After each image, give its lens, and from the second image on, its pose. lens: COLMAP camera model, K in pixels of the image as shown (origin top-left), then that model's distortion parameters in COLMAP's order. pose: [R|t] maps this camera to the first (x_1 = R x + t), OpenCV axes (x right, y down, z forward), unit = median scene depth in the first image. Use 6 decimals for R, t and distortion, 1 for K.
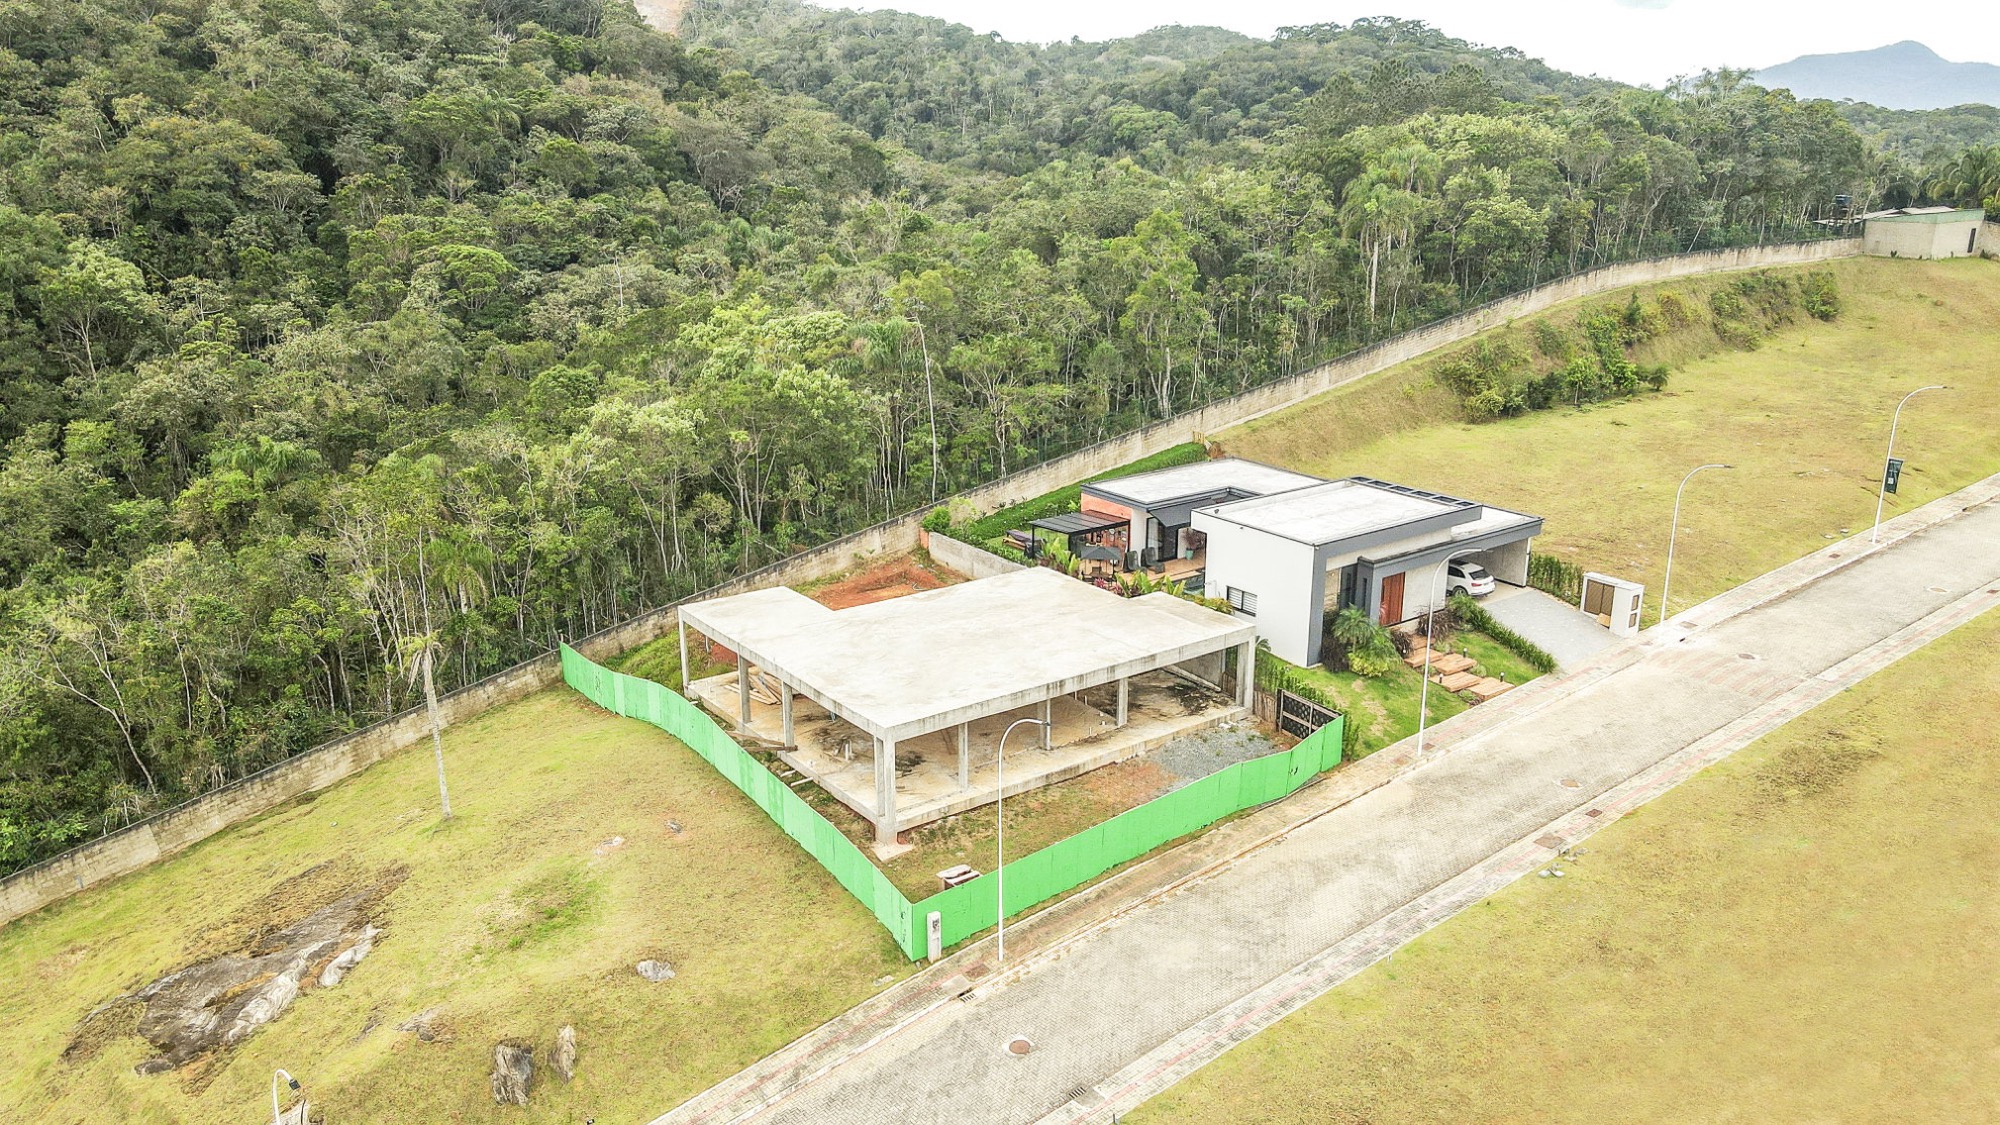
lens RADIAL K [[1477.1, 0, 1000.0], [0, 1477.1, 562.5], [0, 0, 1]] dist [-0.004250, 0.025087]
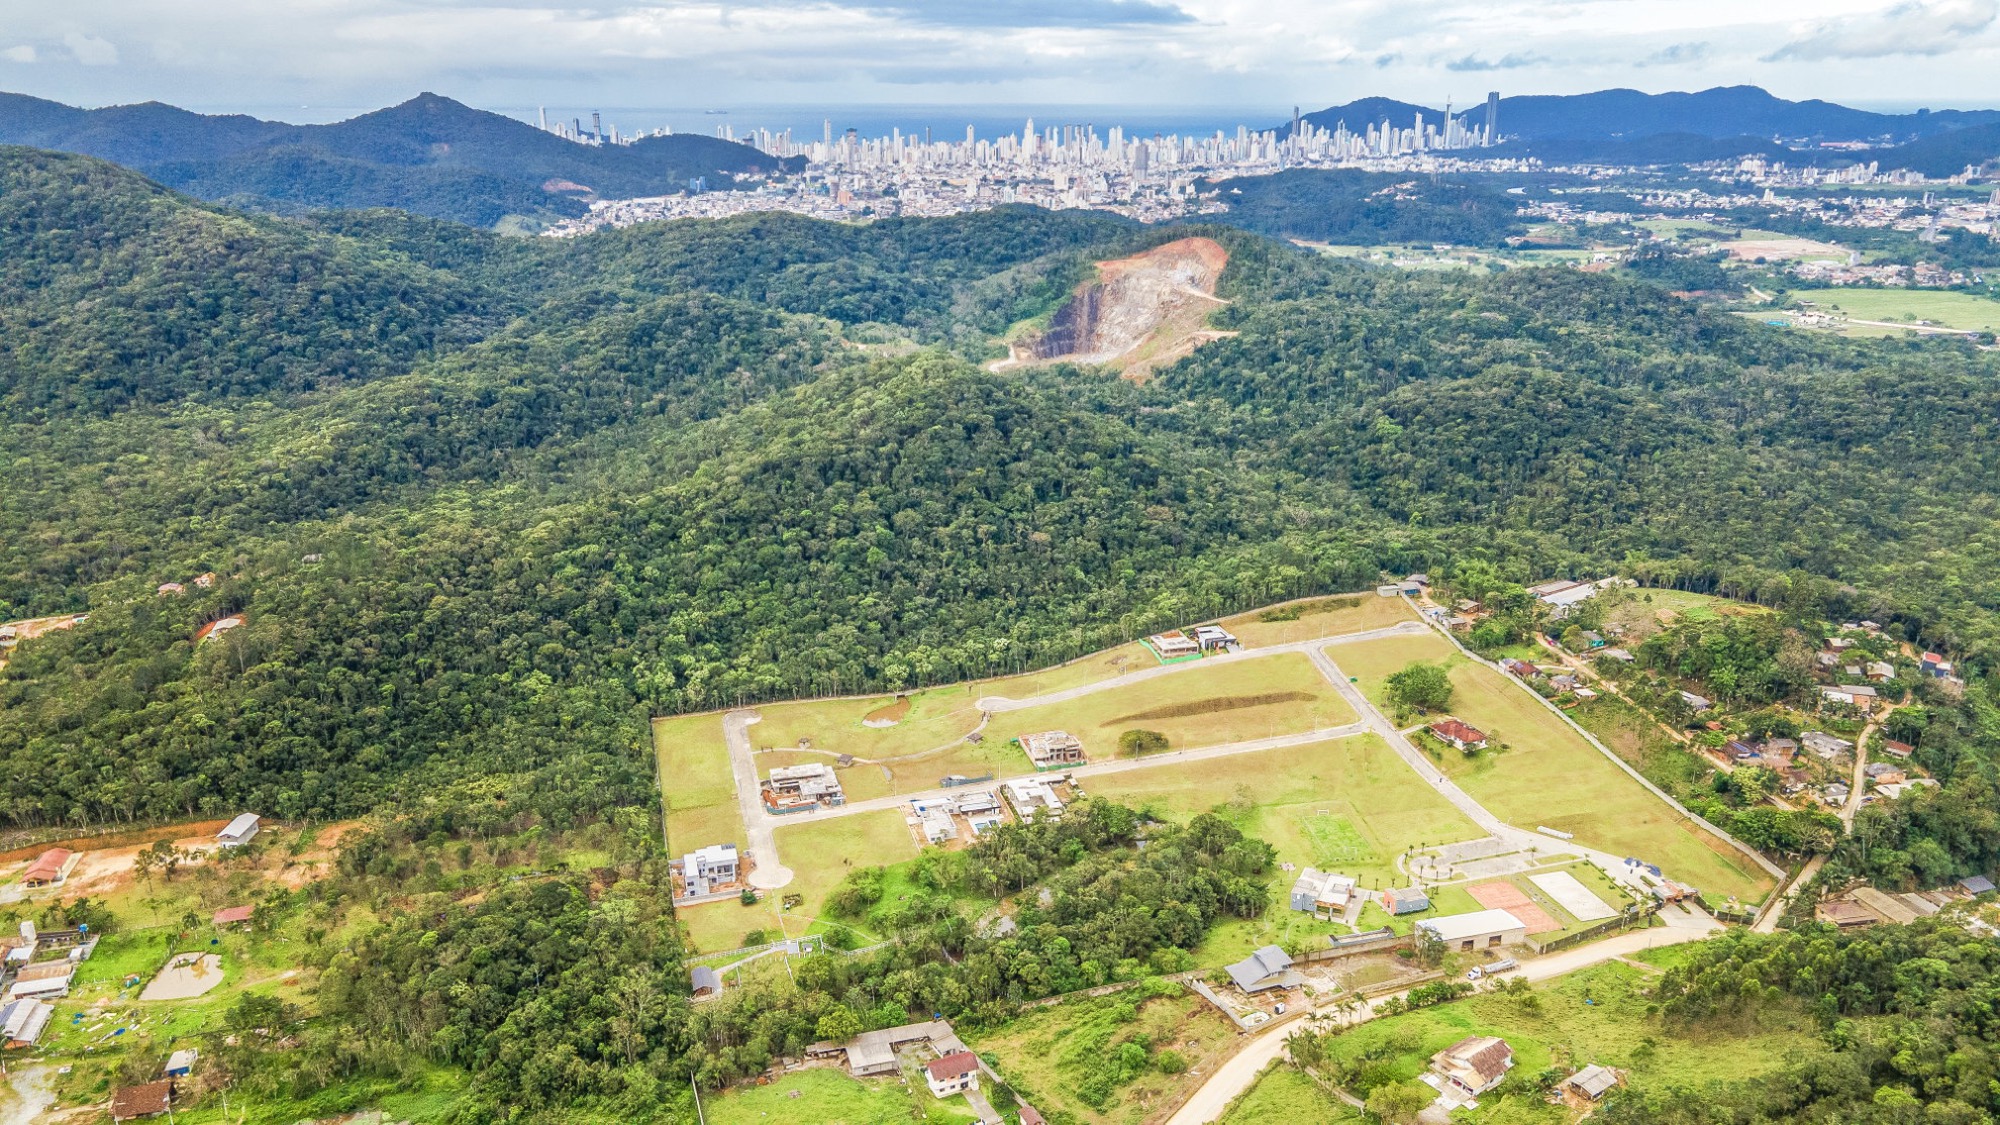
lens RADIAL K [[1477.1, 0, 1000.0], [0, 1477.1, 562.5], [0, 0, 1]] dist [-0.004250, 0.025087]
pose [[0.931283, 0.110333, -0.347187, 2.318570], [-0.104320, 0.993891, 0.036025, -0.739448], [0.349041, 0.002669, 0.937104, -9.013766]]
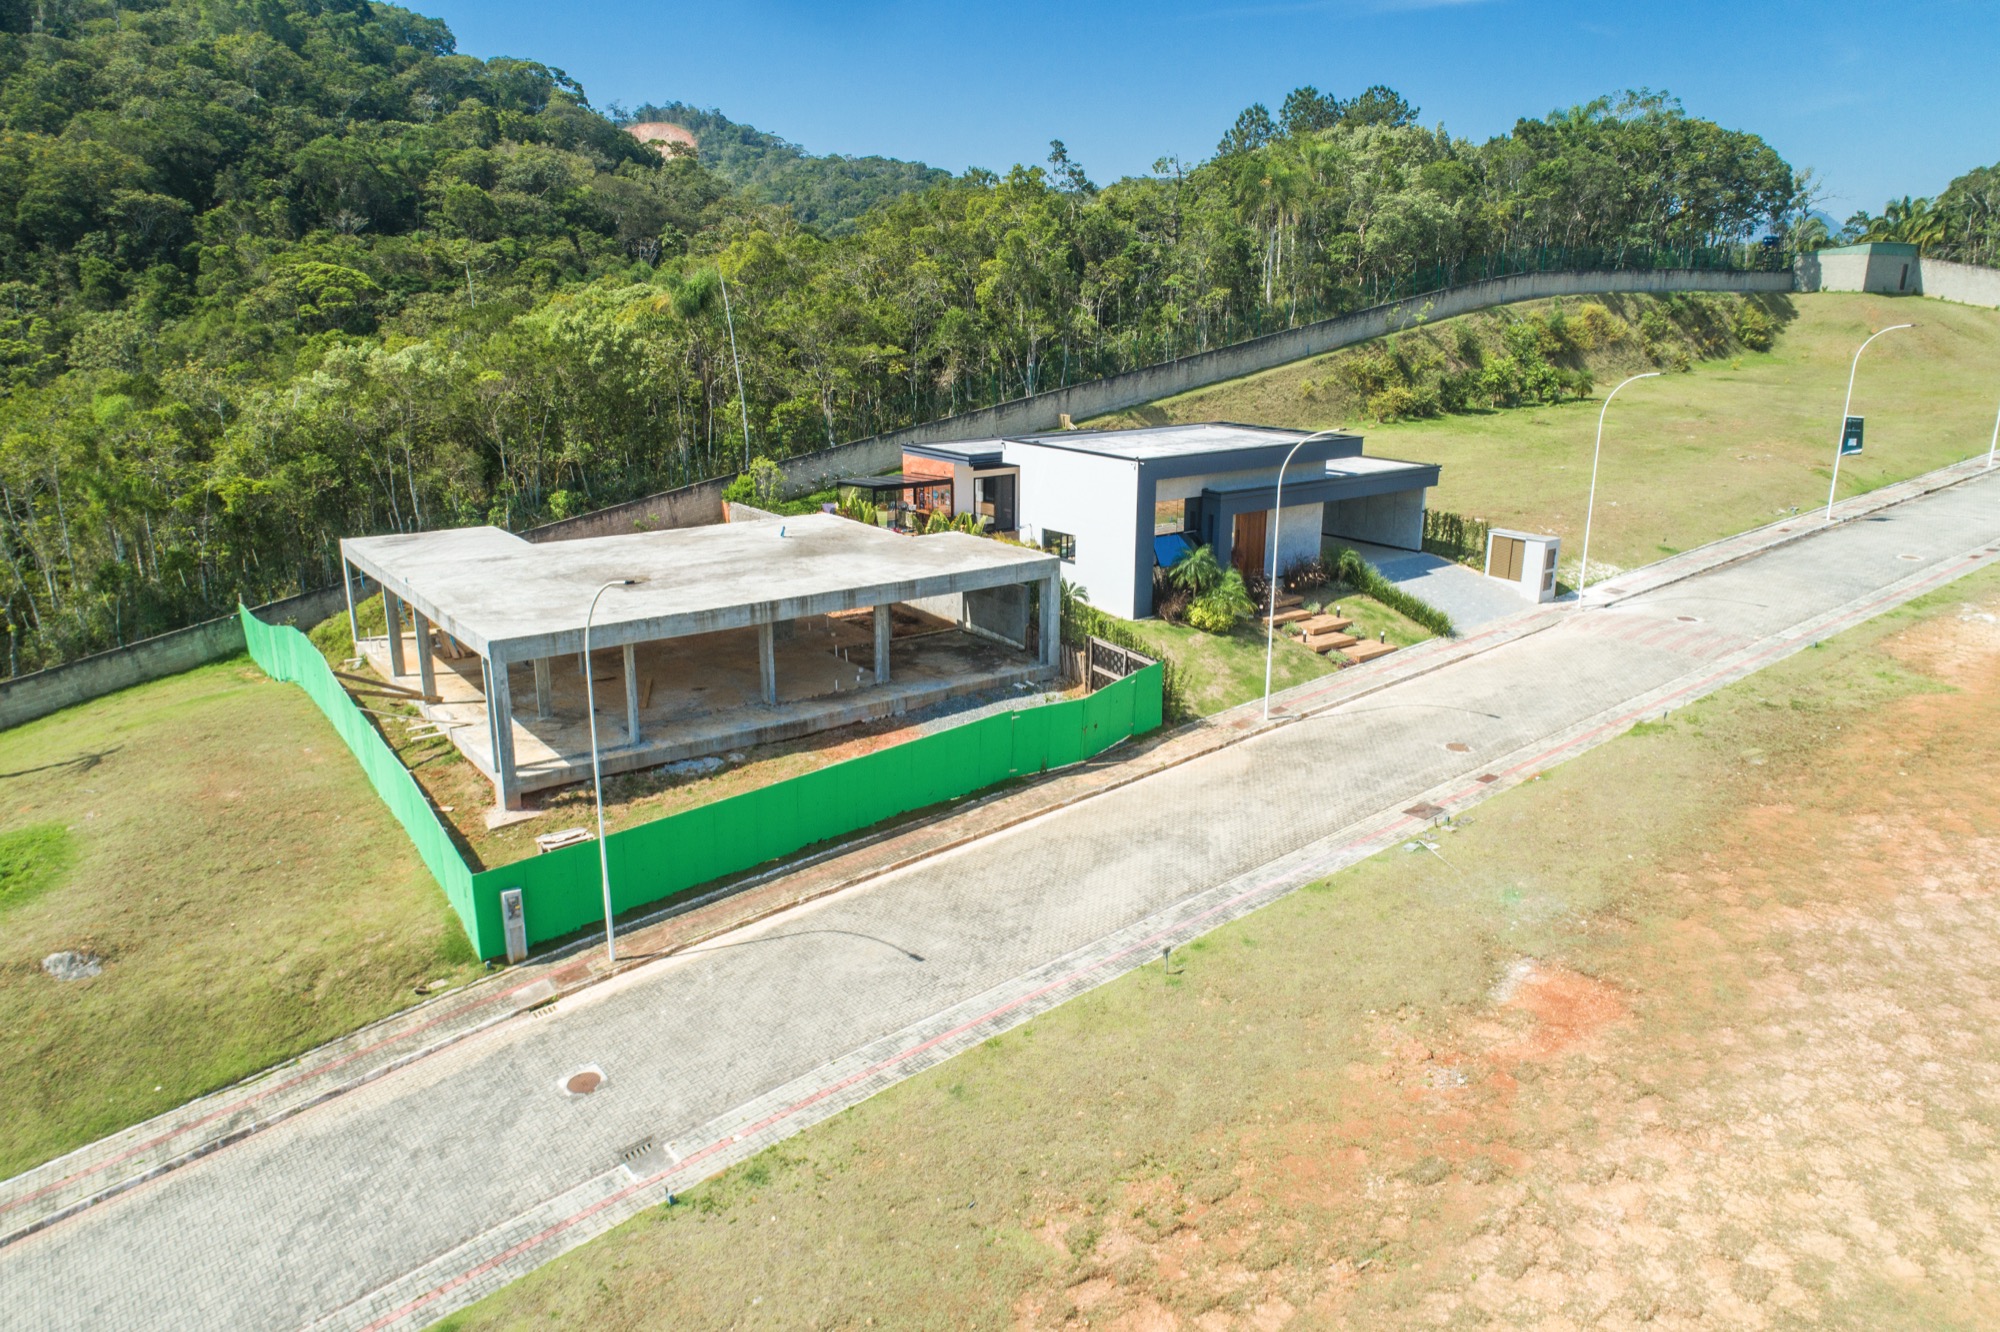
lens RADIAL K [[1328.3, 0, 1000.0], [0, 1328.3, 666.0], [0, 0, 1]] dist [-0.022802, 0.022478]
pose [[0.999993, 0.003757, -0.000624, 0.130329], [-0.003767, 0.999854, -0.016687, 0.102691], [0.000561, 0.016689, 0.999861, 0.277228]]
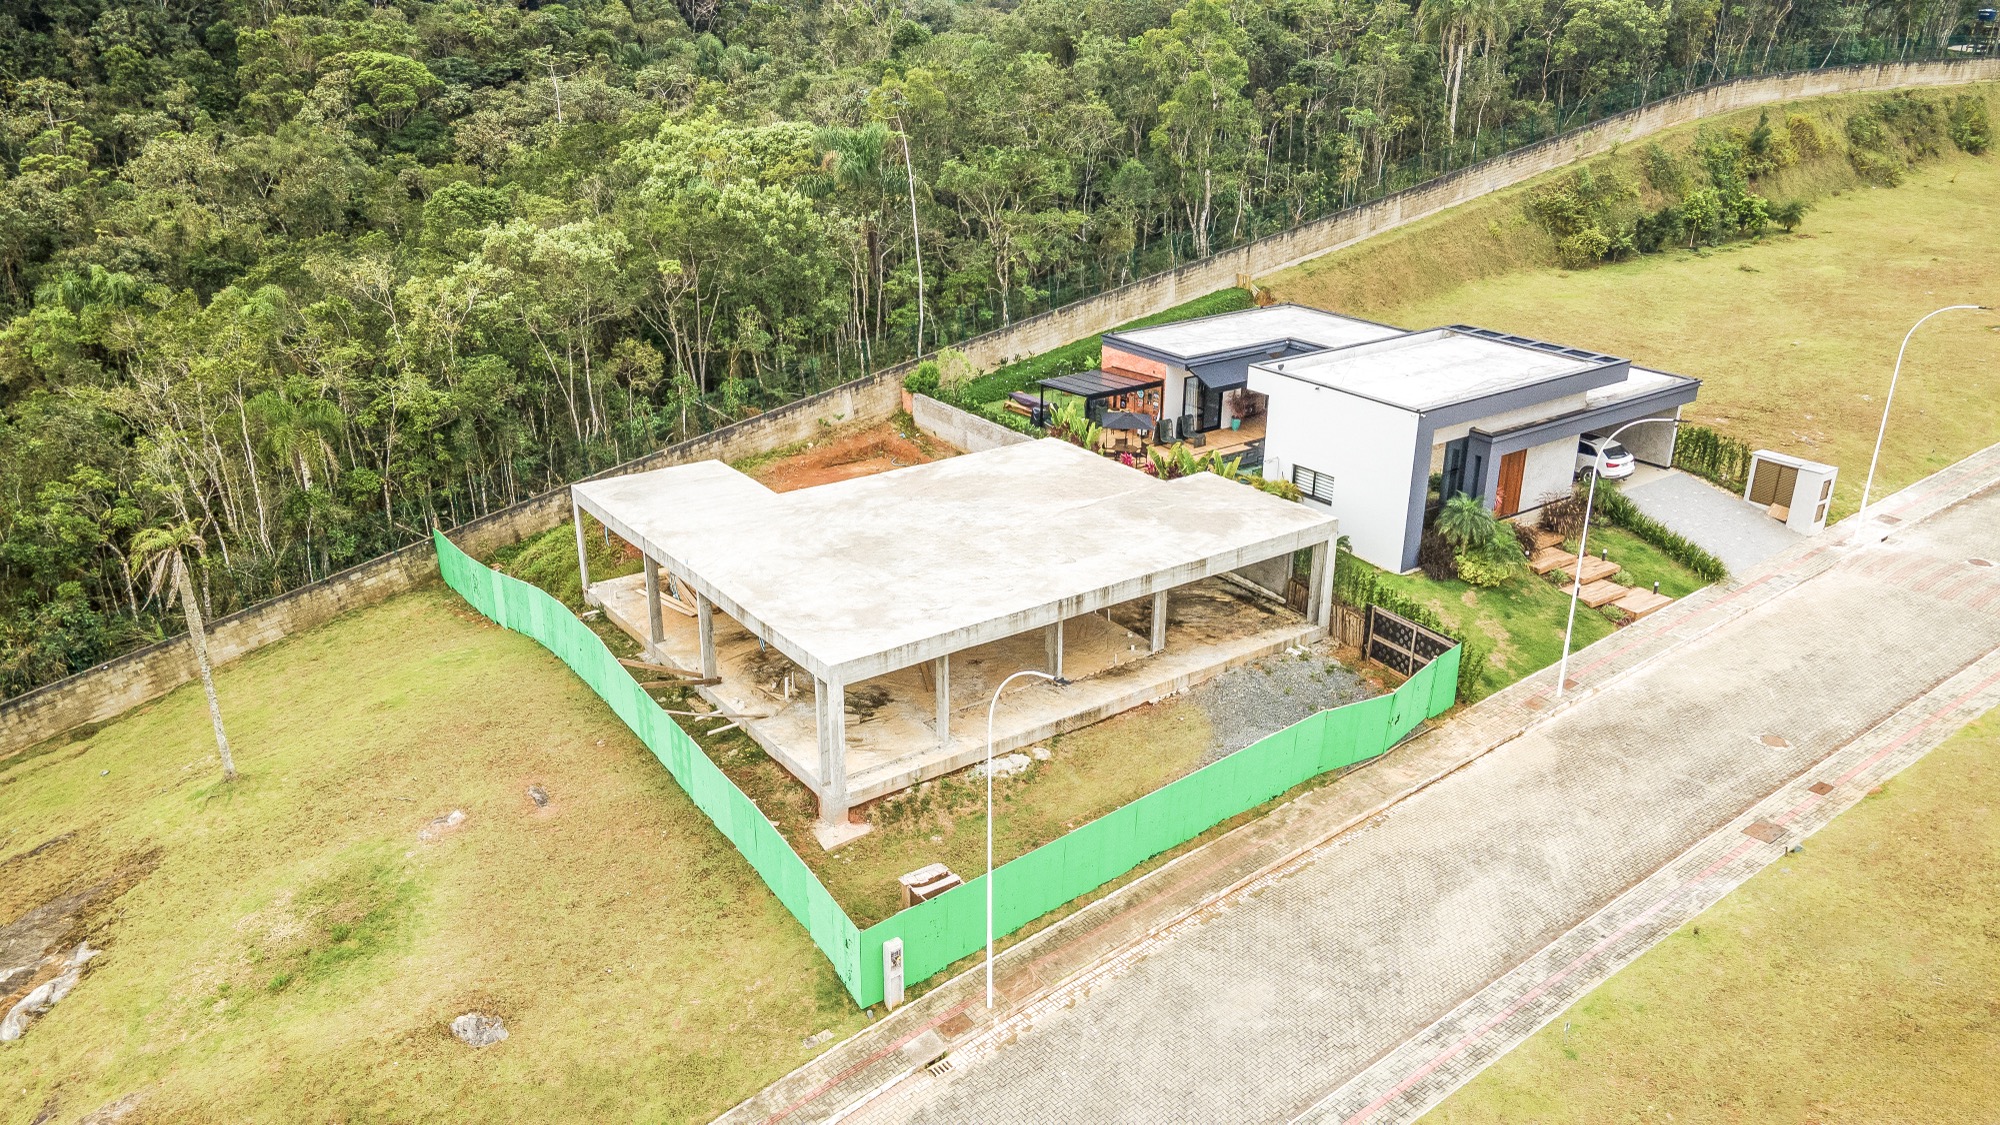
lens RADIAL K [[1438.6, 0, 1000.0], [0, 1438.6, 562.5], [0, 0, 1]] dist [0.036420, -0.001071]
pose [[0.999947, 0.009451, -0.003990, 0.004444], [-0.009054, 0.995904, 0.089963, 0.000442], [0.004824, -0.089922, 0.995937, 0.248673]]
